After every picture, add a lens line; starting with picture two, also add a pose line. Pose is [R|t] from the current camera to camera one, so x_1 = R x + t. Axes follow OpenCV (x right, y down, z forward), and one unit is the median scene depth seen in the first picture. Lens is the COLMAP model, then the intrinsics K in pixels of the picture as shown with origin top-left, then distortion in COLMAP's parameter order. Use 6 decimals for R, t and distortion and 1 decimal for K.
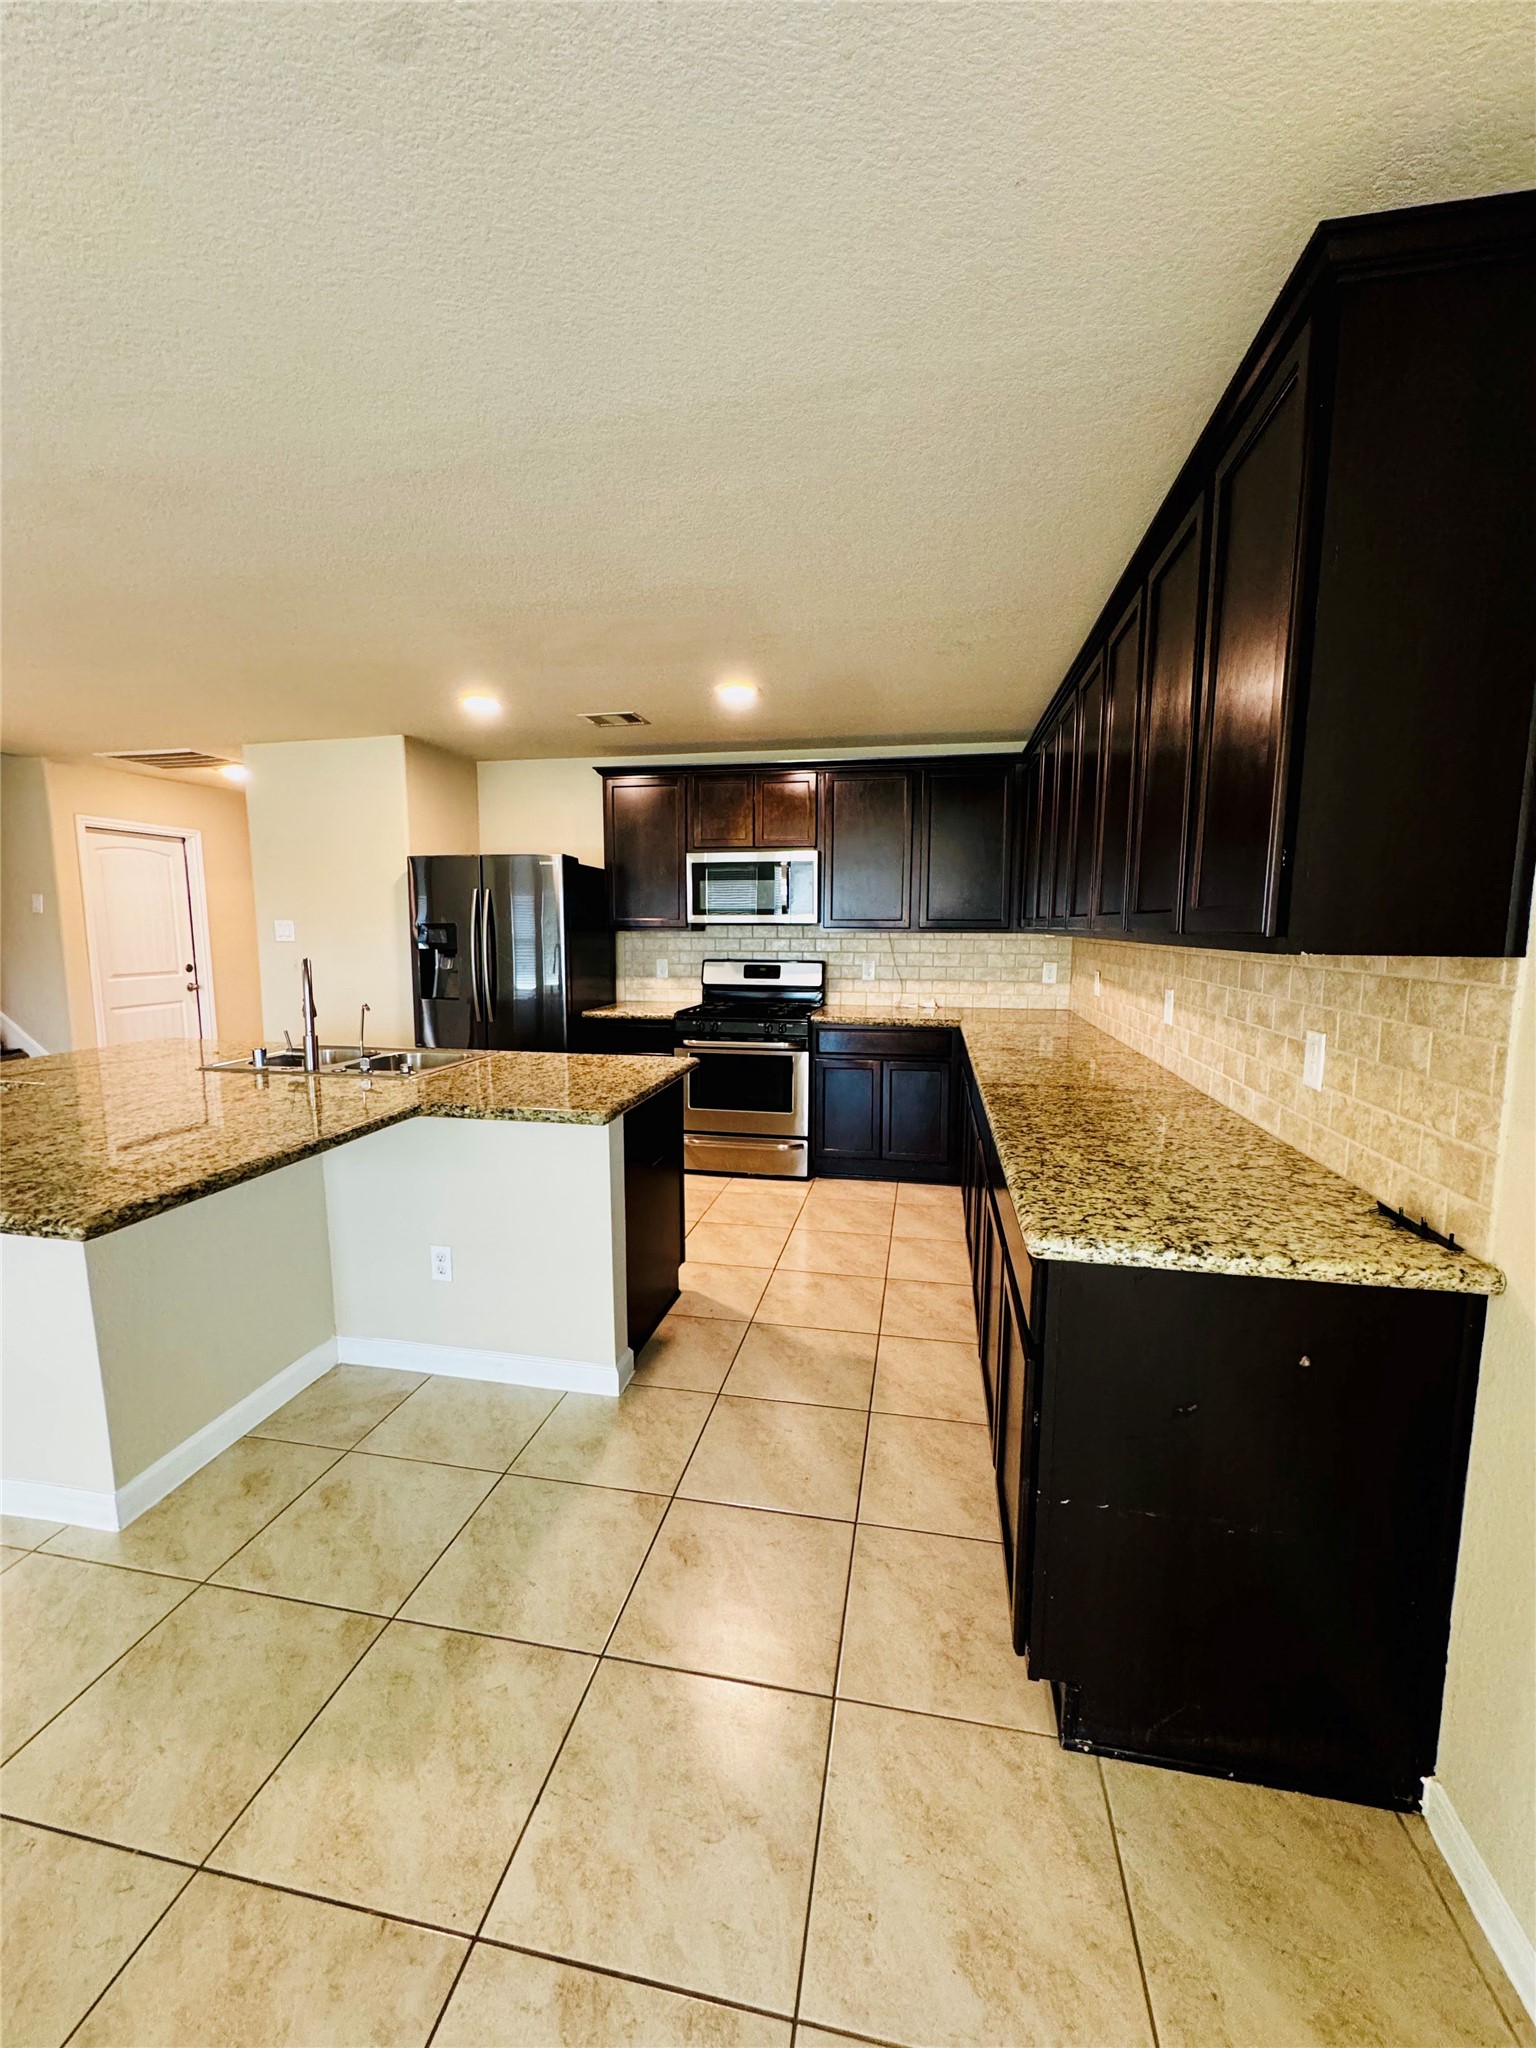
lens RADIAL K [[814.7, 0, 766.3], [0, 814.7, 1022.7], [0, 0, 1]] dist [-0.004683, 0.000603]
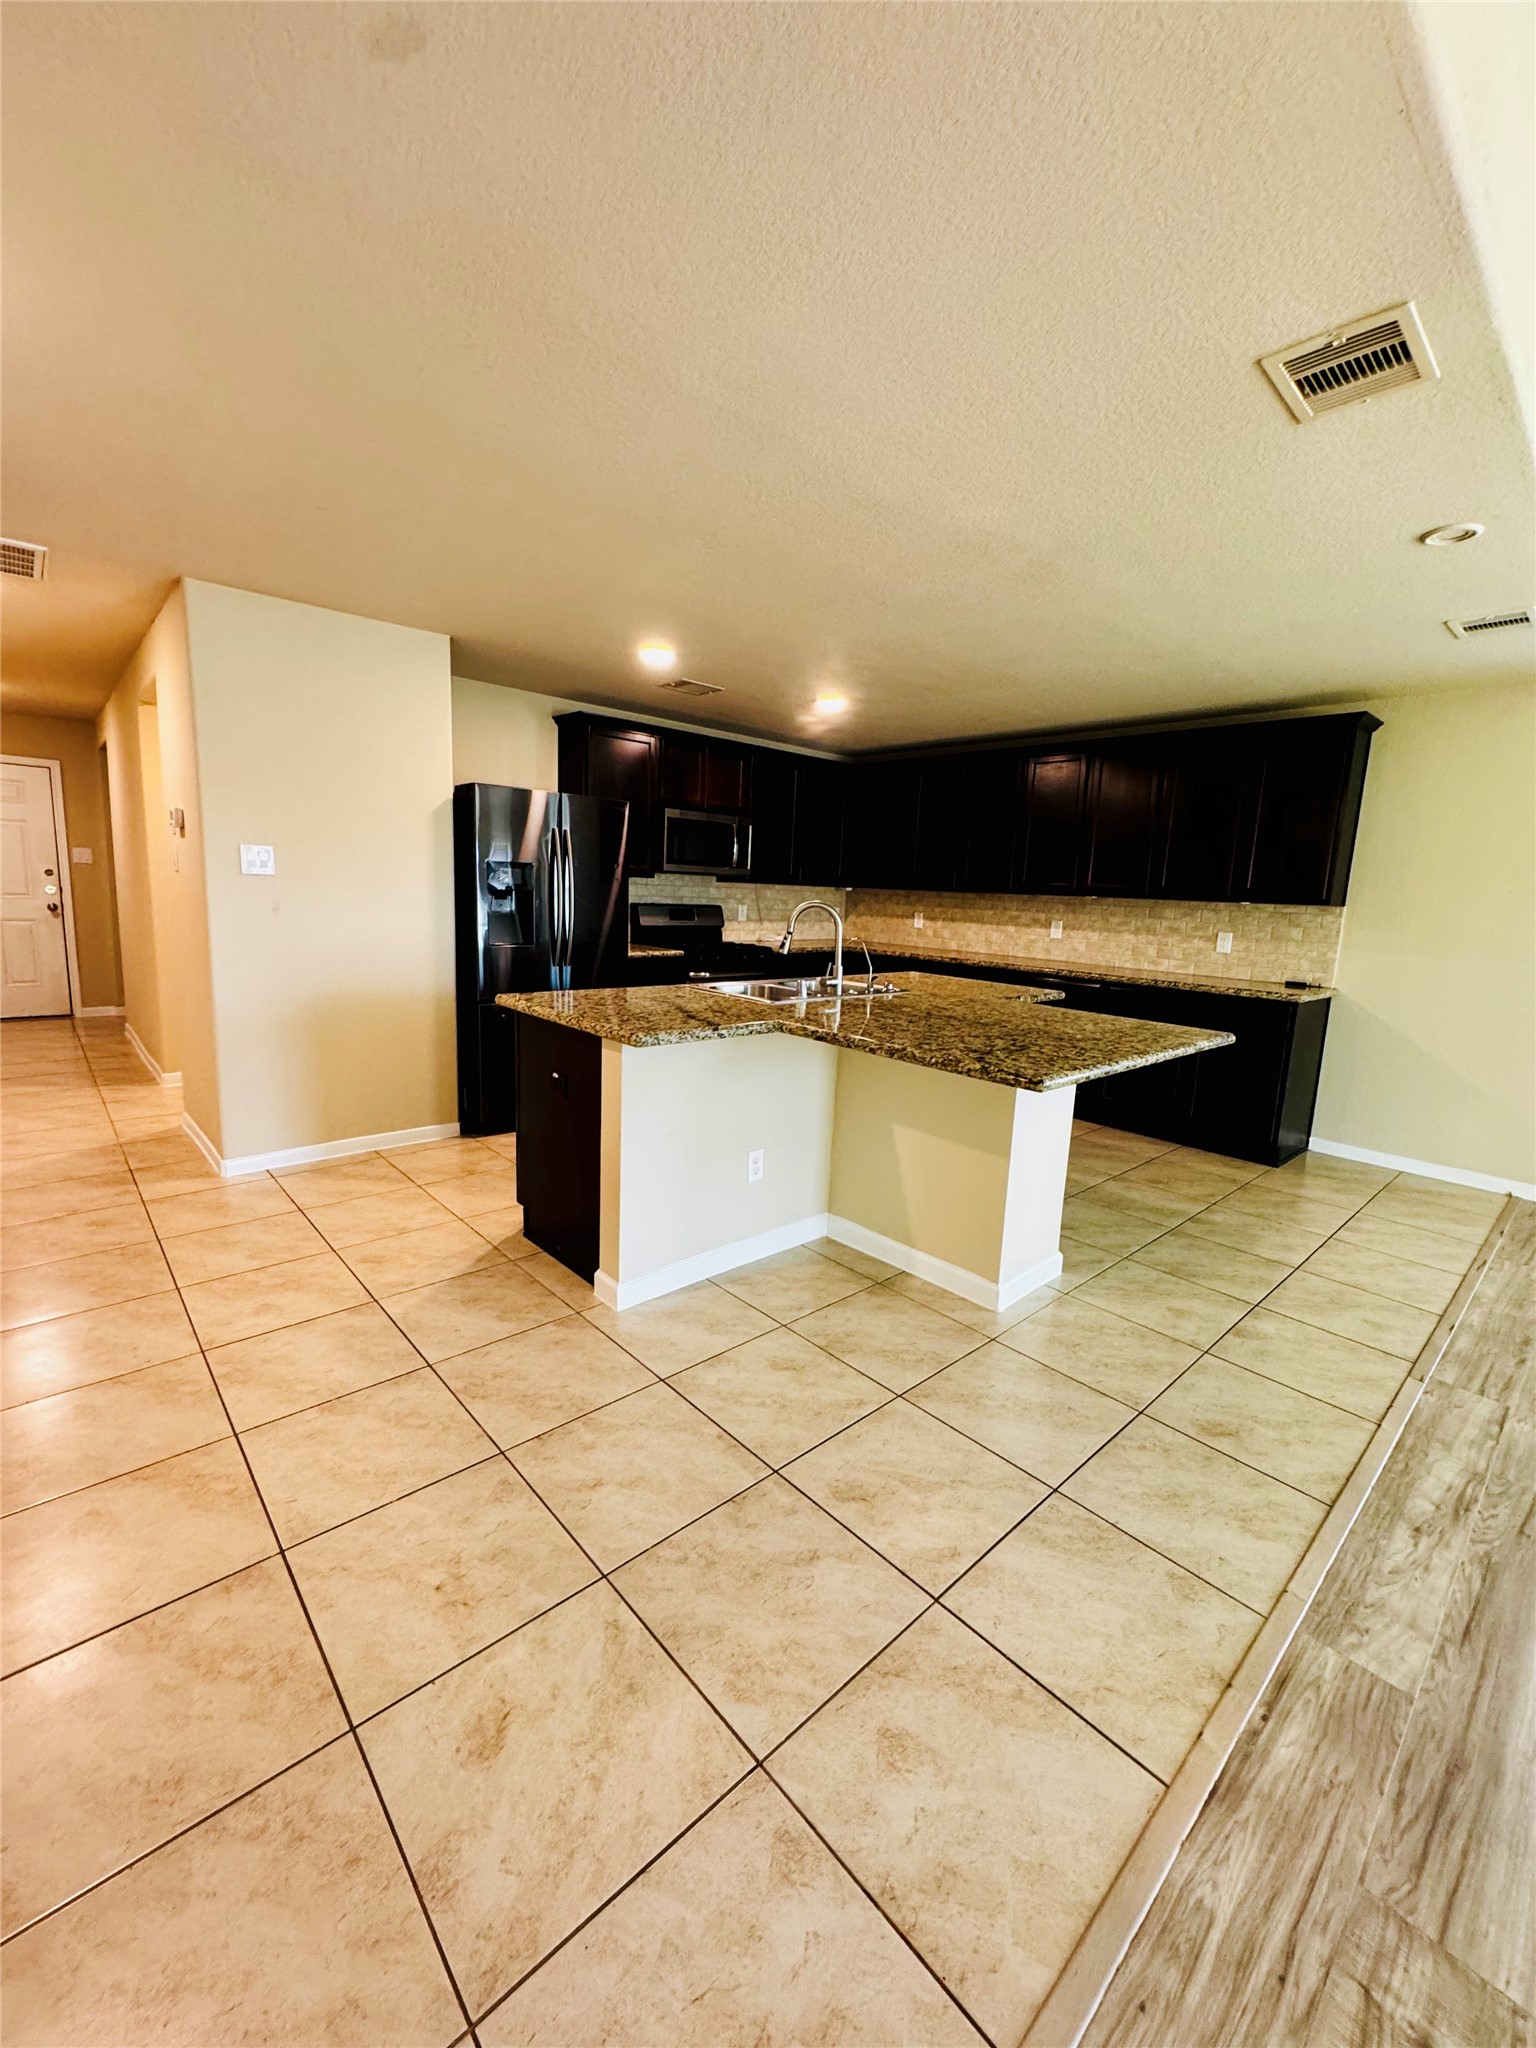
lens RADIAL K [[814.7, 0, 770.3], [0, 814.7, 1022.3], [0, 0, 1]] dist [-0.004683, 0.000603]
pose [[0.600914, -0.108616, 0.791900, -0.916624], [0.055831, 0.994008, 0.093971, -0.011788], [-0.797361, -0.012256, 0.603378, 0.200699]]
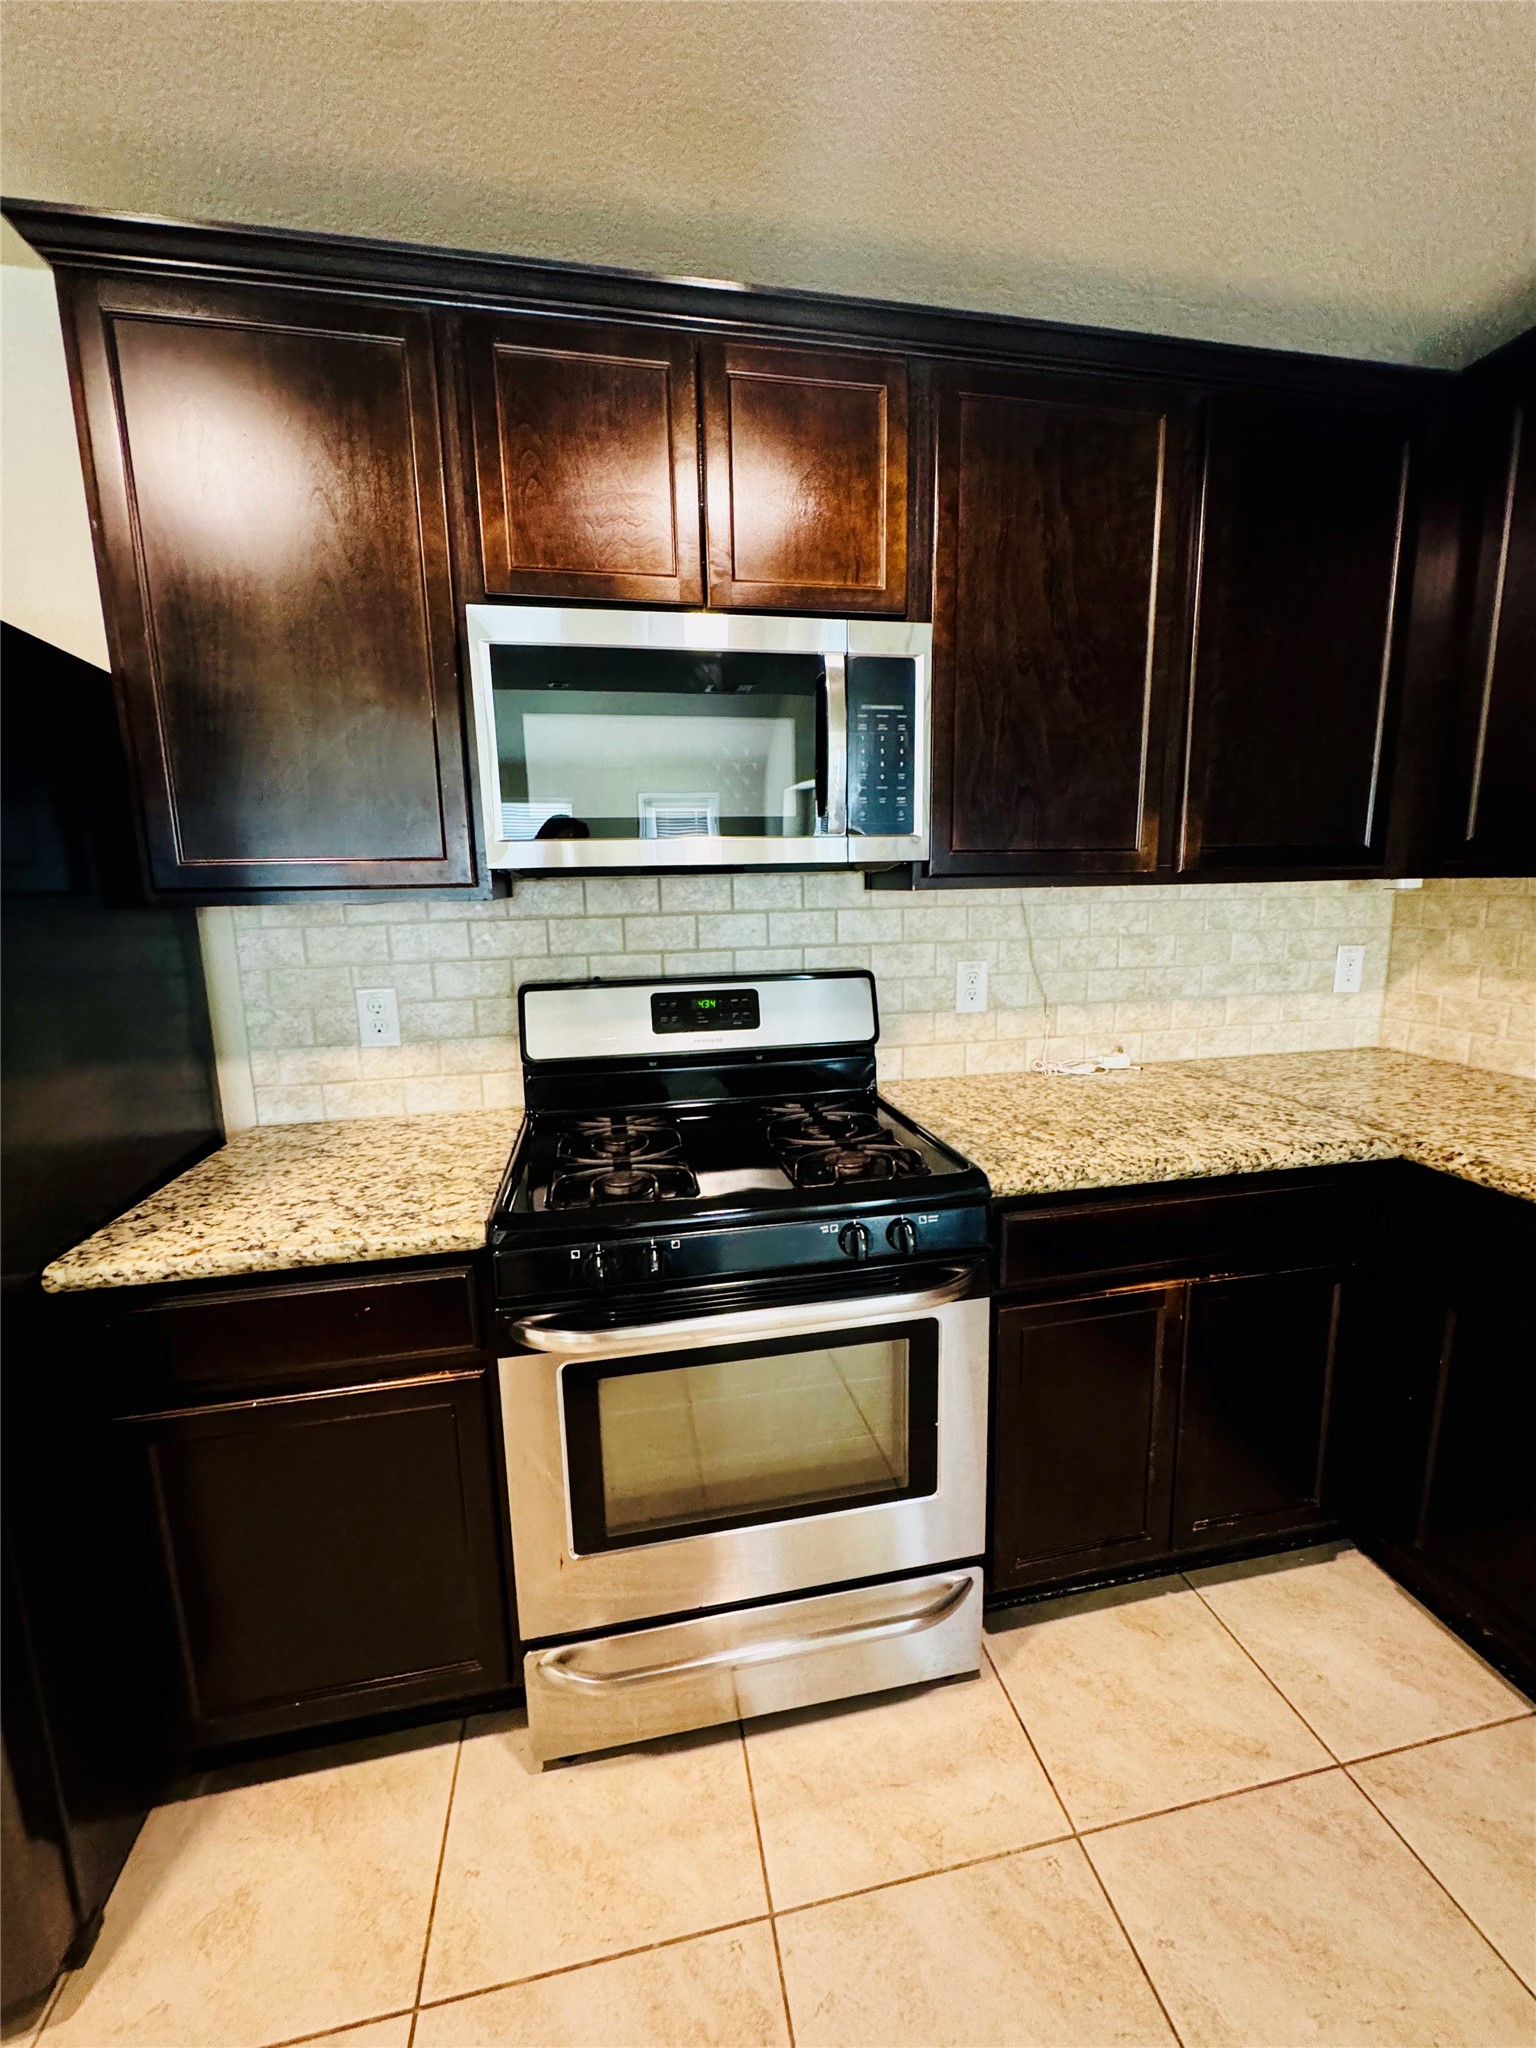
lens RADIAL K [[814.7, 0, 762.4], [0, 814.7, 1021.9], [0, 0, 1]] dist [-0.004683, 0.000603]
pose [[0.926582, -0.085076, 0.366343, -0.115305], [0.068371, 0.995951, 0.058362, -0.080315], [-0.369825, -0.029030, 0.928648, 0.705301]]
